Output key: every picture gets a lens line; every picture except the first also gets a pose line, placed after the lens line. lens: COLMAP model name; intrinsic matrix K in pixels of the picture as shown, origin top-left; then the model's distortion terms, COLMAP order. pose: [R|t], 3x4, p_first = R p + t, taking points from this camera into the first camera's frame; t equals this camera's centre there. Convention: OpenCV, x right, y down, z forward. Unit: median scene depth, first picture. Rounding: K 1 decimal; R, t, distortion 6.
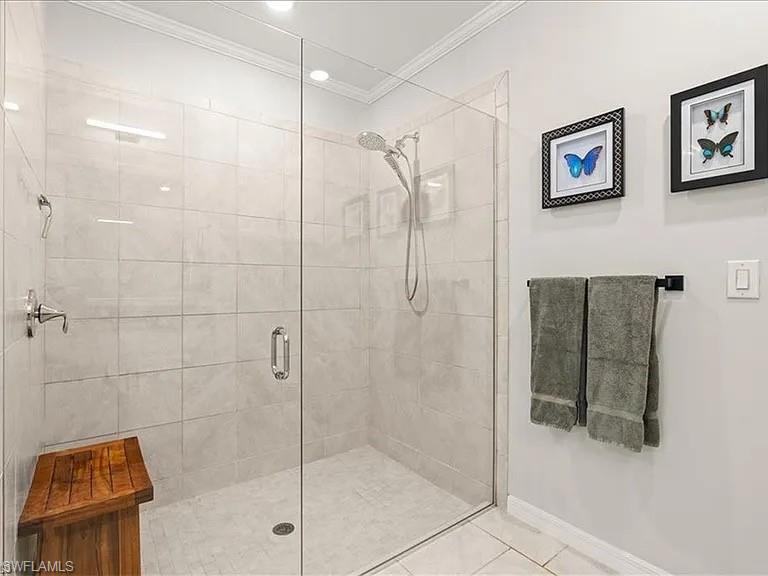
lens RADIAL K [[389.3, 0, 381.6], [0, 389.3, 283.2], [0, 0, 1]] dist [-0.003587, 0.000132]
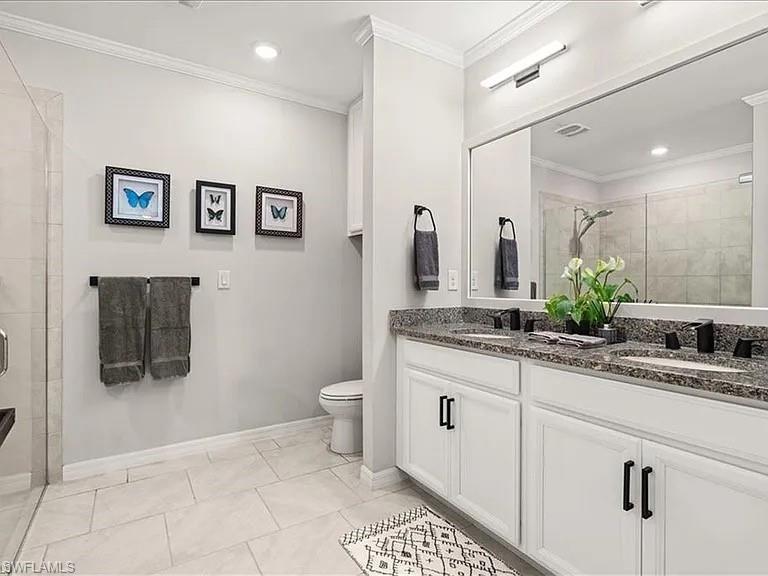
lens RADIAL K [[389.3, 0, 381.6], [0, 389.3, 283.2], [0, 0, 1]] dist [-0.003587, 0.000132]
pose [[0.071507, 0.000927, 0.997440, -0.932901], [-0.004218, 0.999991, -0.000627, 0.005319], [-0.997431, -0.004163, 0.071511, -0.014509]]
